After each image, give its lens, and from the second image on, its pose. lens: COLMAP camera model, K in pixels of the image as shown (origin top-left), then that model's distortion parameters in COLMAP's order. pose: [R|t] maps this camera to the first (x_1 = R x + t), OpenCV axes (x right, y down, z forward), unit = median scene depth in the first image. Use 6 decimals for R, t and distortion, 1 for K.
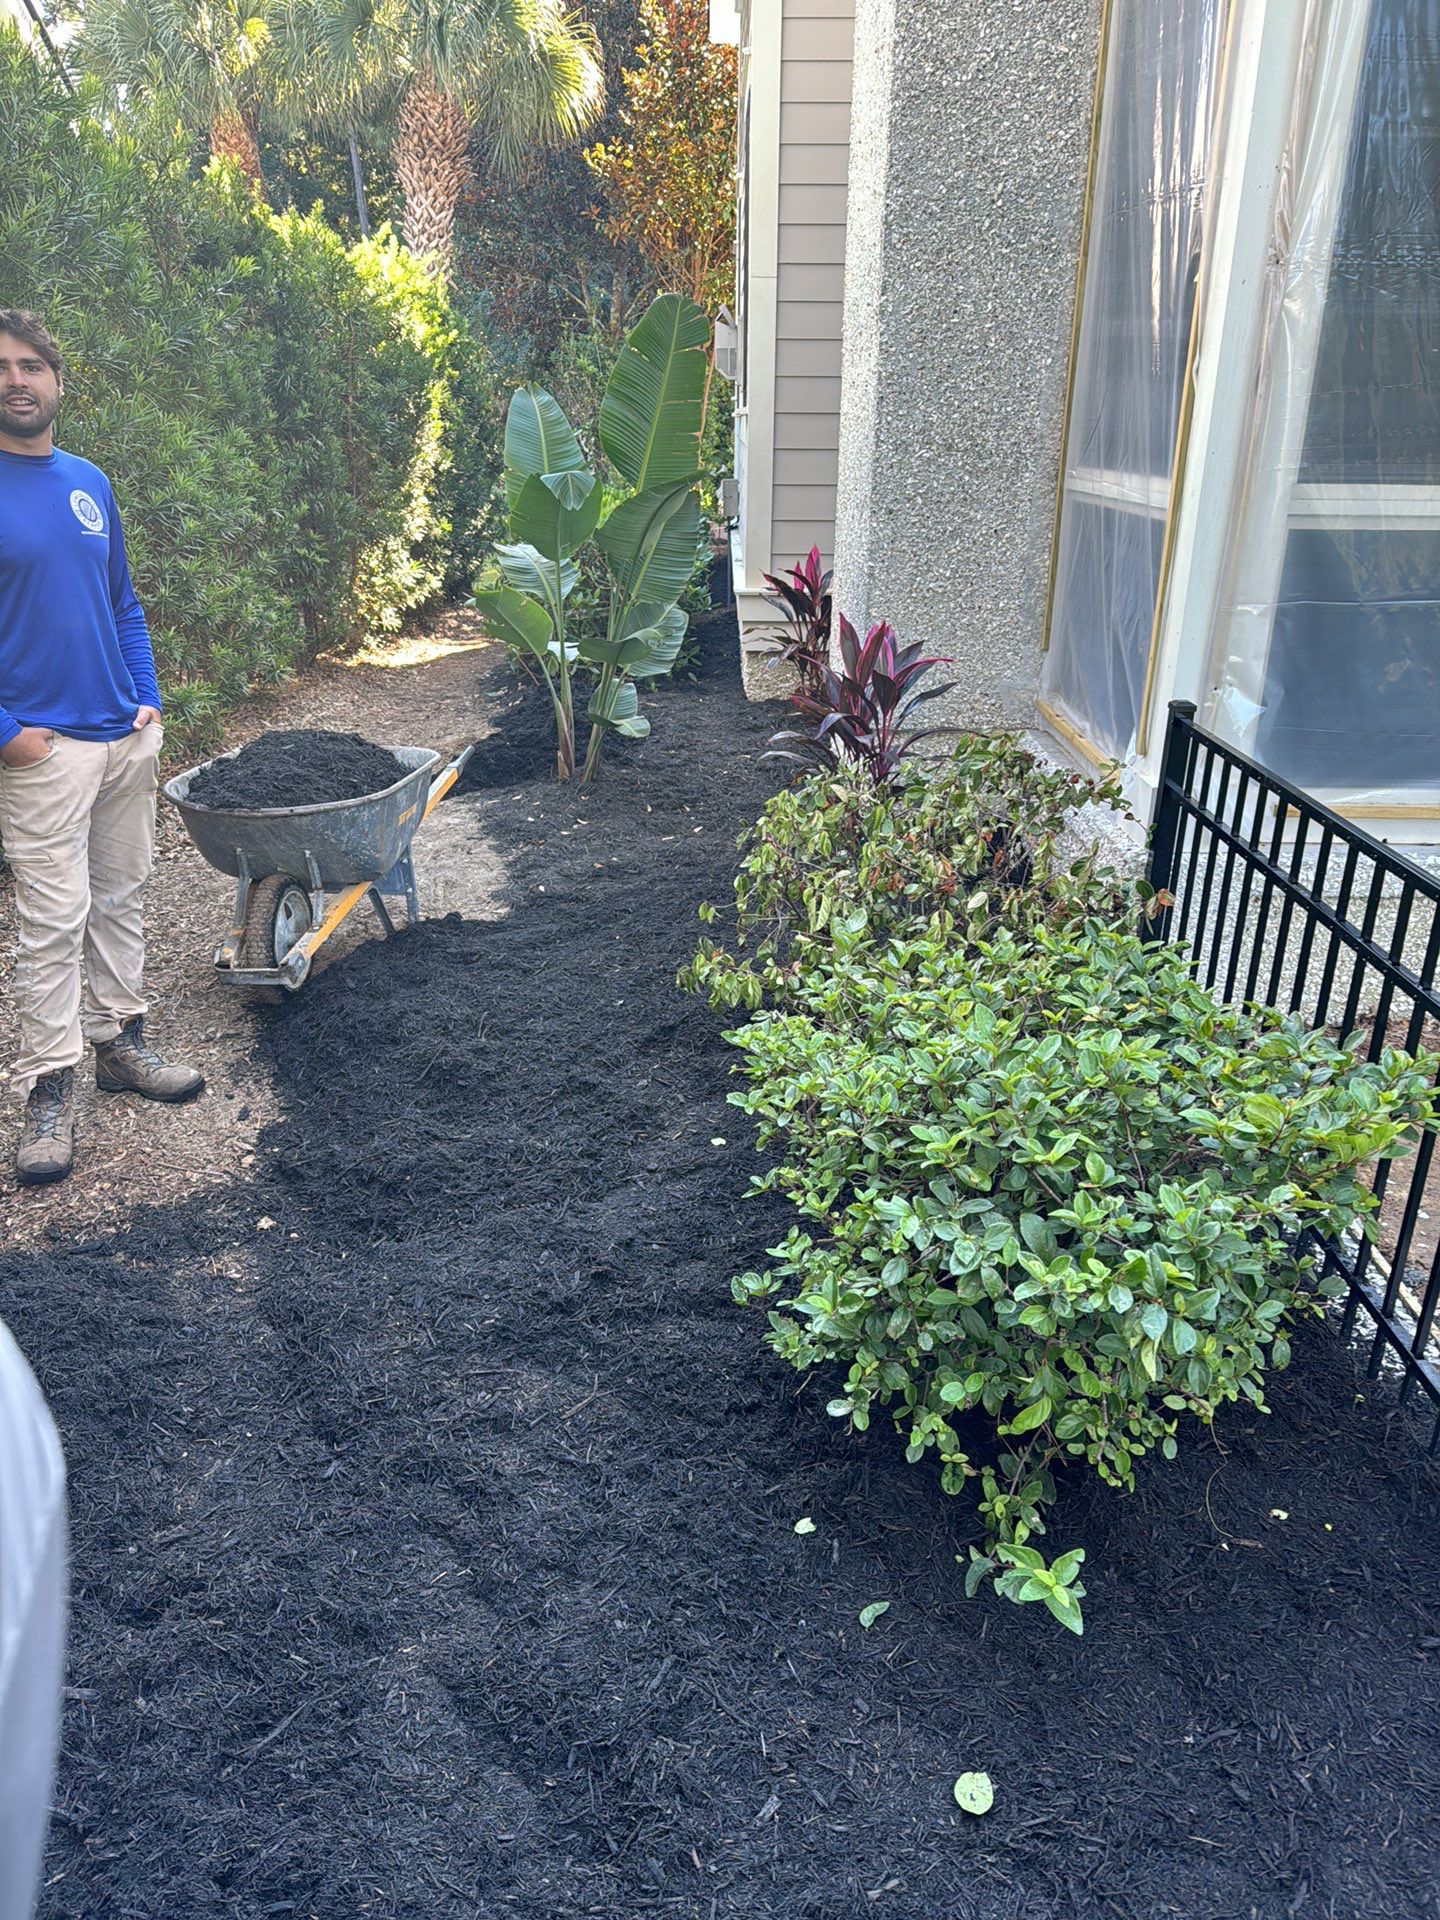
lens RADIAL K [[1357.0, 0, 721.9], [0, 1357.0, 963.0], [0, 0, 1]] dist [0.035037, -0.035617]
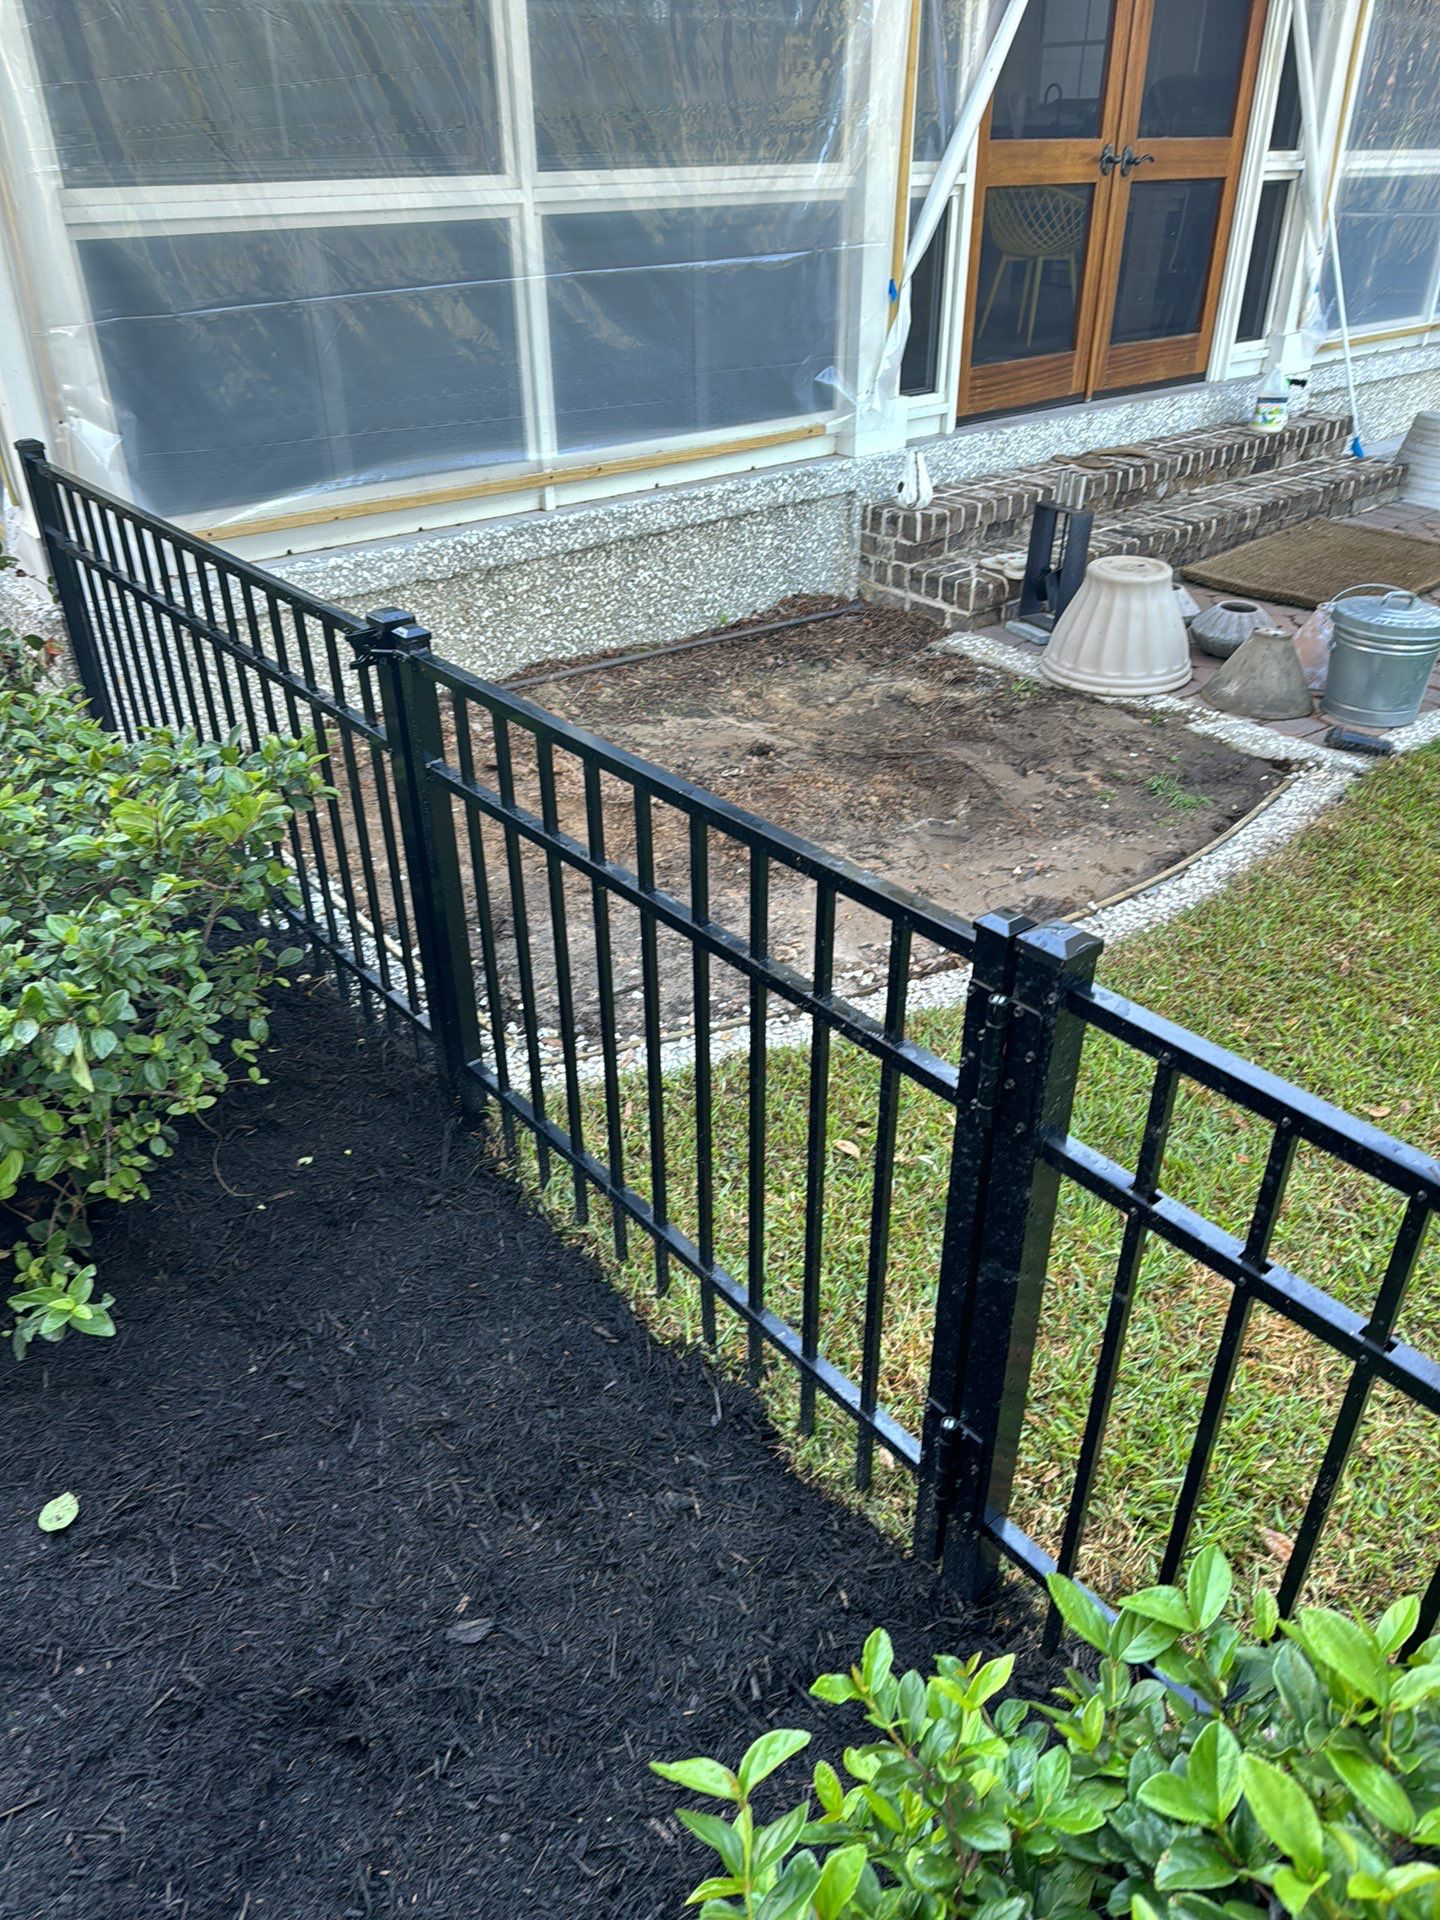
lens RADIAL K [[1357.0, 0, 721.0], [0, 1357.0, 957.5], [0, 0, 1]] dist [0.035037, -0.035617]
pose [[0.776236, -0.342714, 0.529154, 0.141370], [0.251829, 0.938023, 0.238107, 0.065644], [-0.577961, -0.051571, 0.814433, -0.114853]]
